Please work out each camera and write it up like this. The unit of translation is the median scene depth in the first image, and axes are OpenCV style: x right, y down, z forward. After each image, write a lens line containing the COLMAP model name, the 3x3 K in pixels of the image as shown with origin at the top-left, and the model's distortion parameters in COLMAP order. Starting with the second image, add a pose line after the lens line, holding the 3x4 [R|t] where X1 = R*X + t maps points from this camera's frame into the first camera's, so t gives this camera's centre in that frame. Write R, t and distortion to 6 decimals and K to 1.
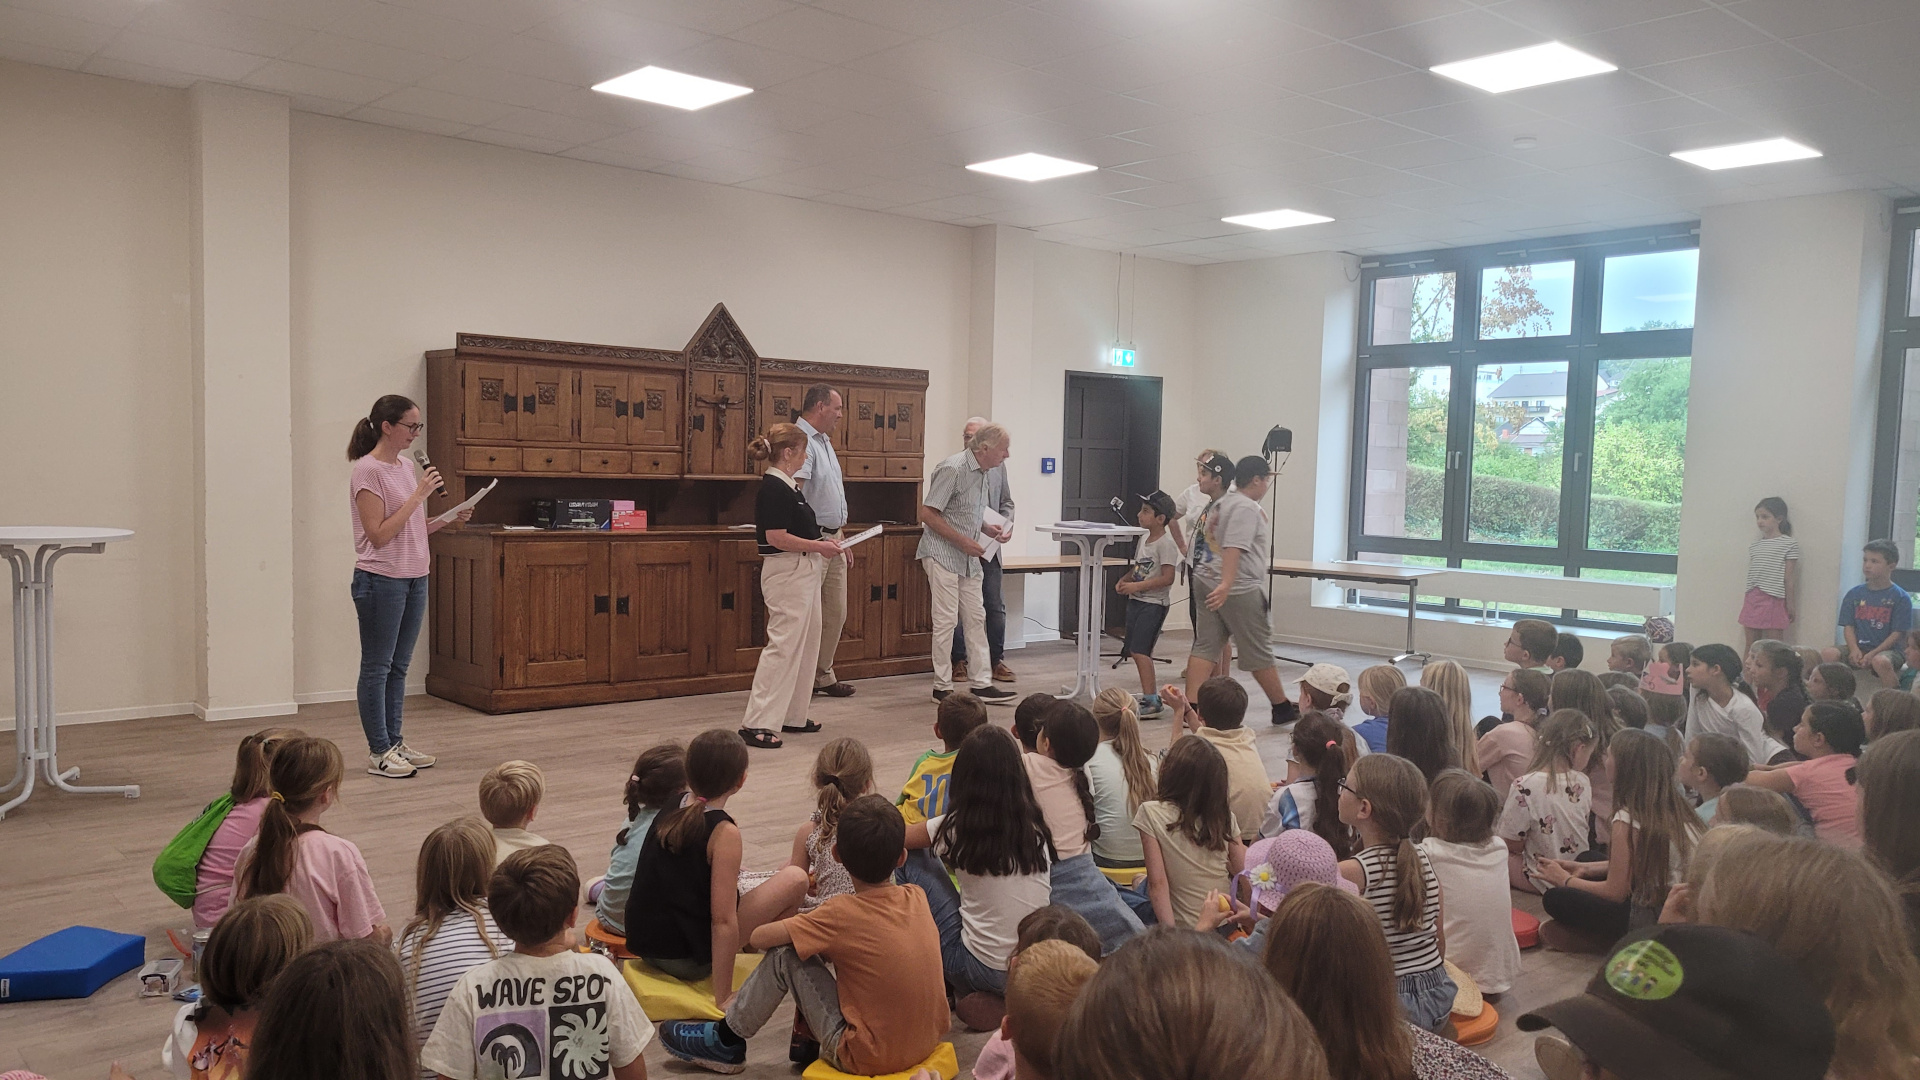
lens RADIAL K [[1422.7, 0, 948.3], [0, 1422.7, 565.8], [0, 0, 1]] dist [0.053915, -0.047555]
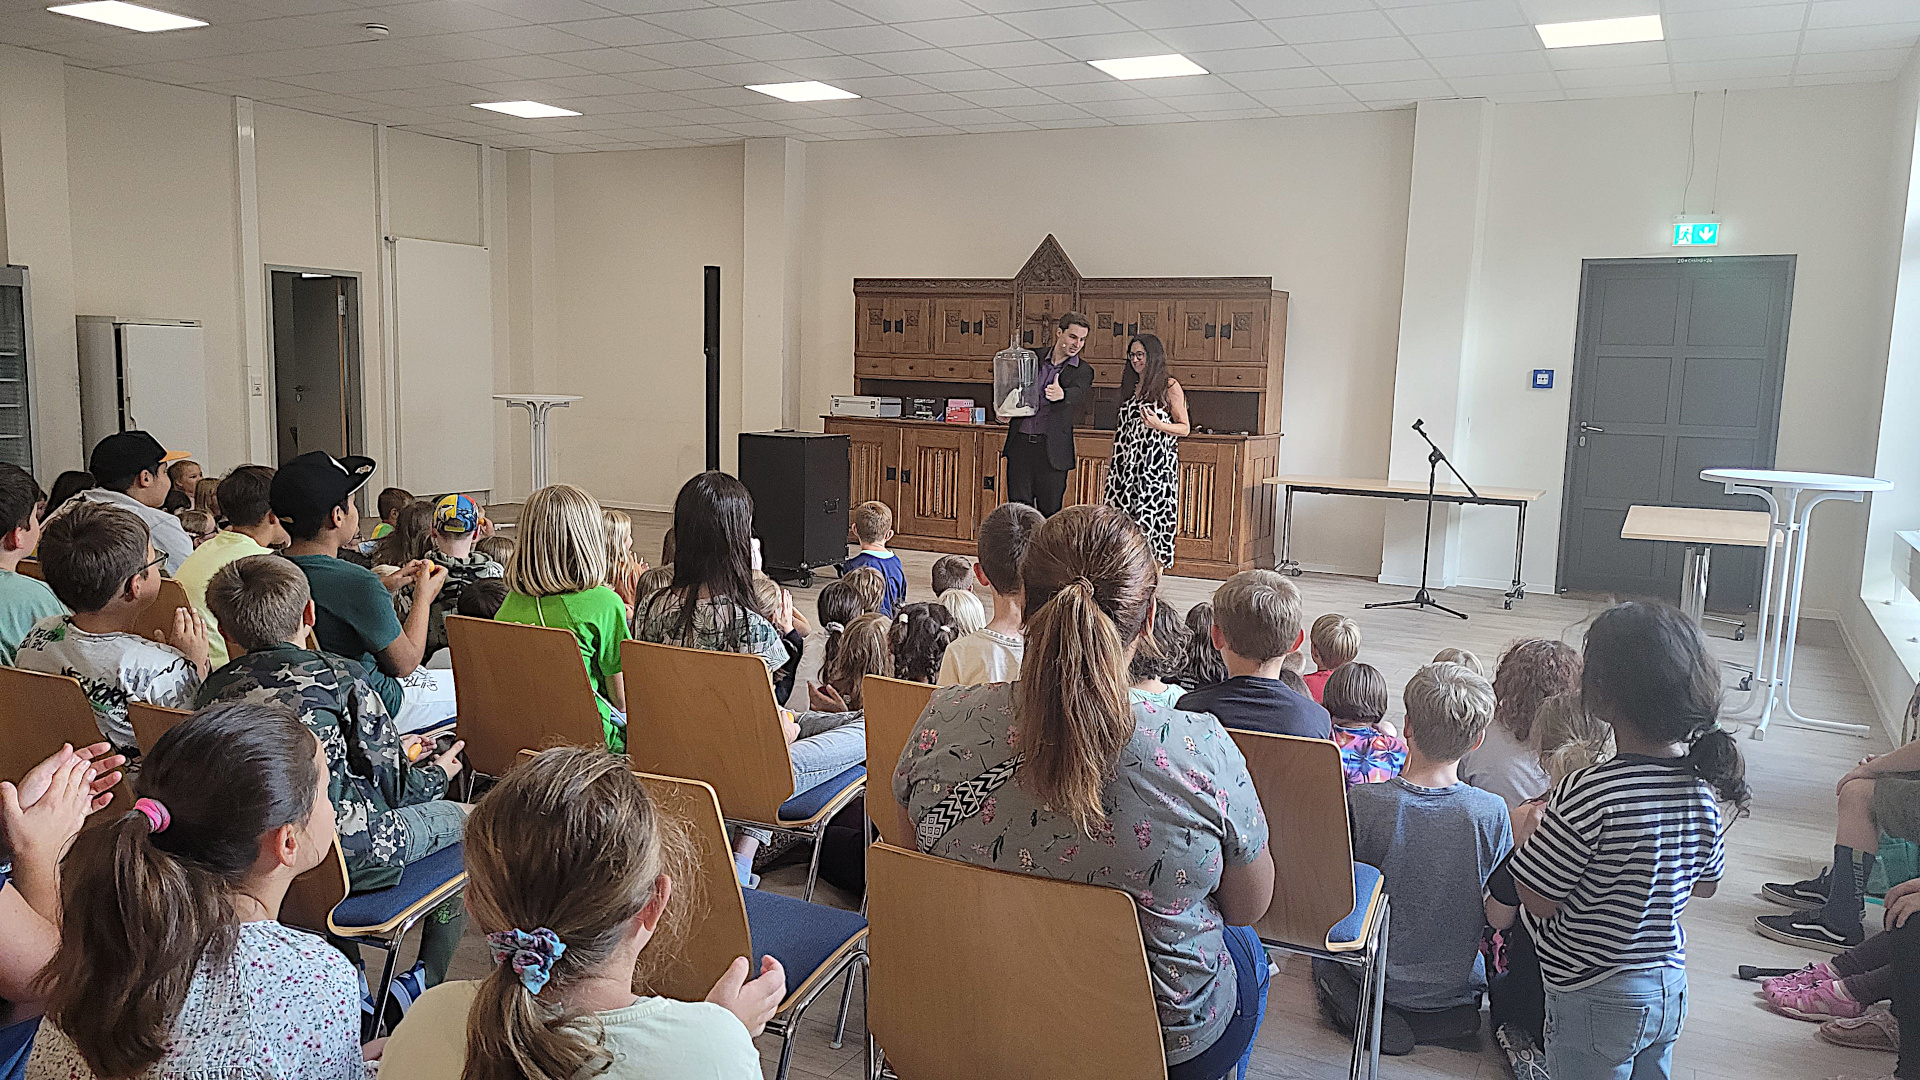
lens RADIAL K [[1422.7, 0, 952.2], [0, 1422.7, 554.2], [0, 0, 1]] dist [0.053915, -0.047555]
pose [[0.373944, 0.112645, -0.920585, 0.924267], [-0.084805, 0.992591, 0.087008, -0.017187], [0.923566, 0.045535, 0.380727, 0.488044]]
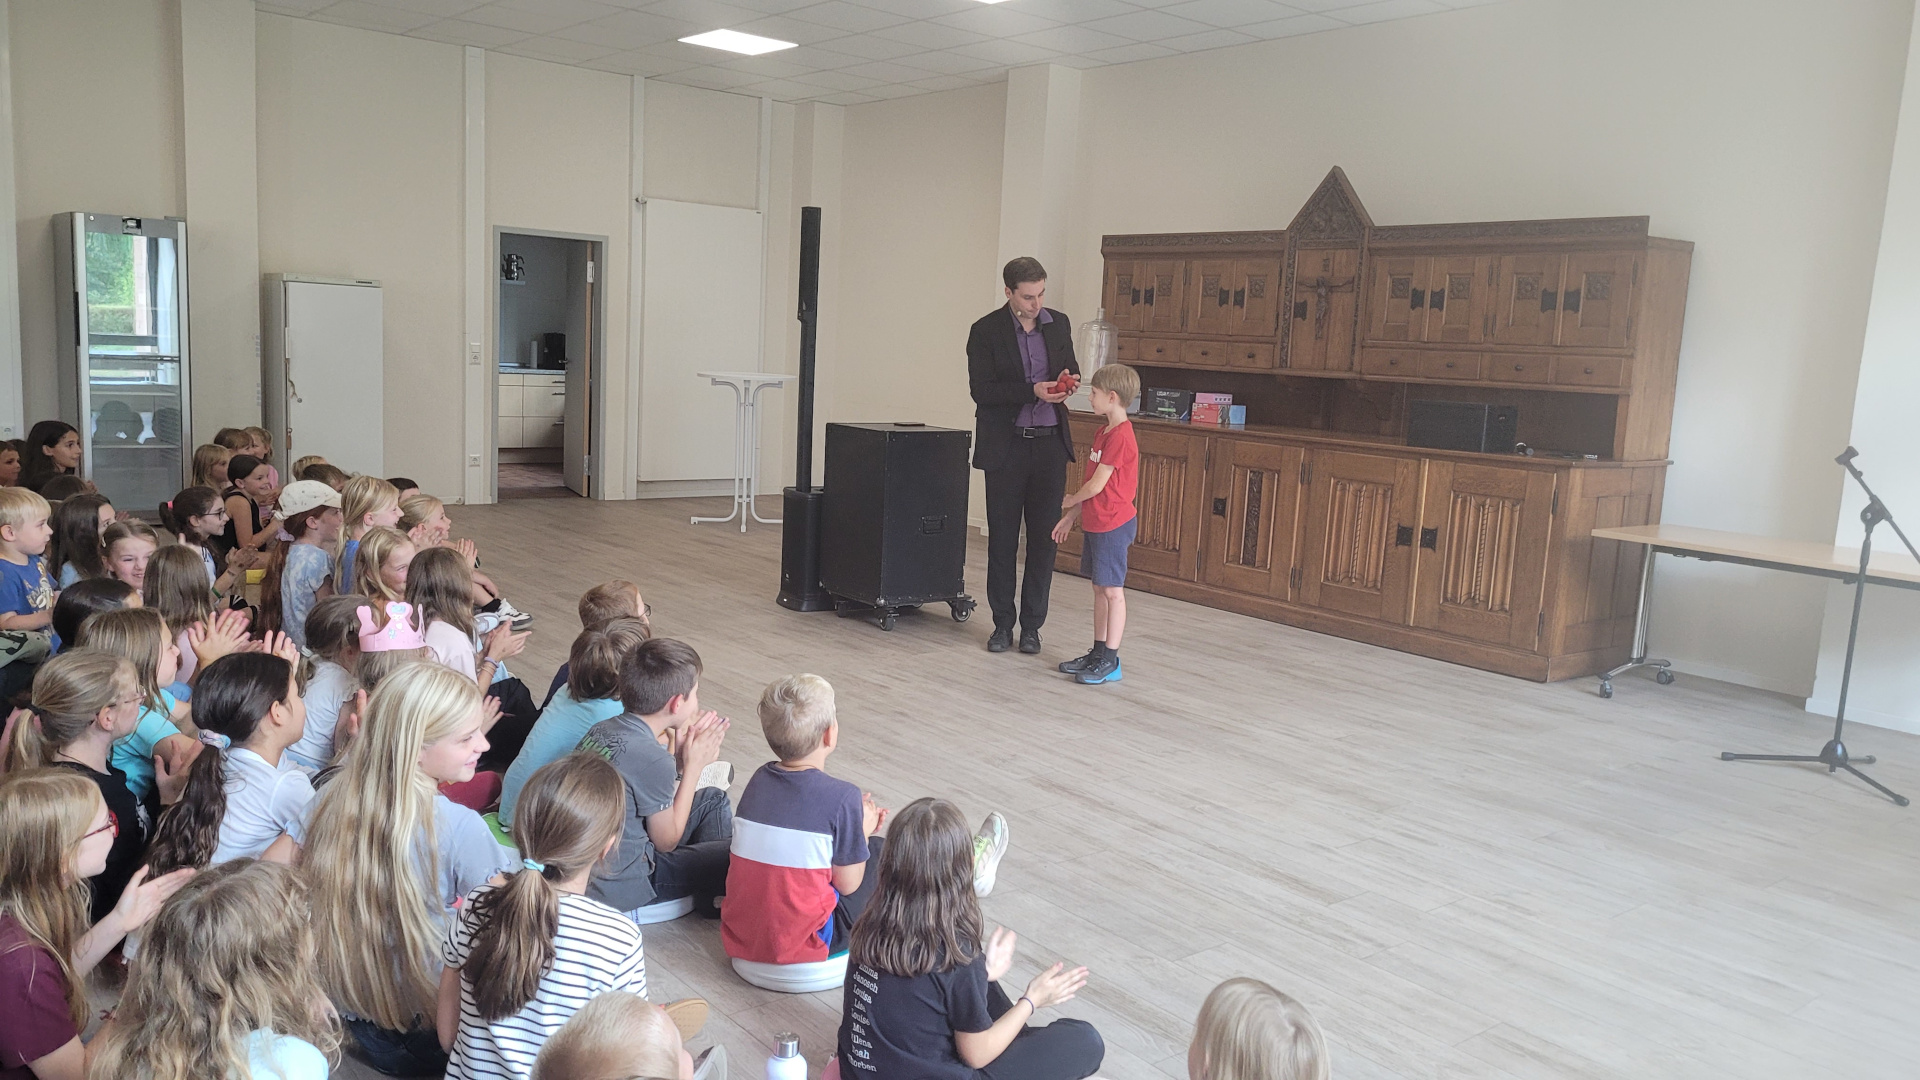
lens RADIAL K [[1422.7, 0, 946.8], [0, 1422.7, 540.6], [0, 0, 1]] dist [0.053915, -0.047555]
pose [[-0.025543, 0.115619, -0.992965, 0.712924], [-0.123610, 0.985301, 0.117906, -0.037296], [0.992002, 0.125752, -0.010876, 0.807521]]
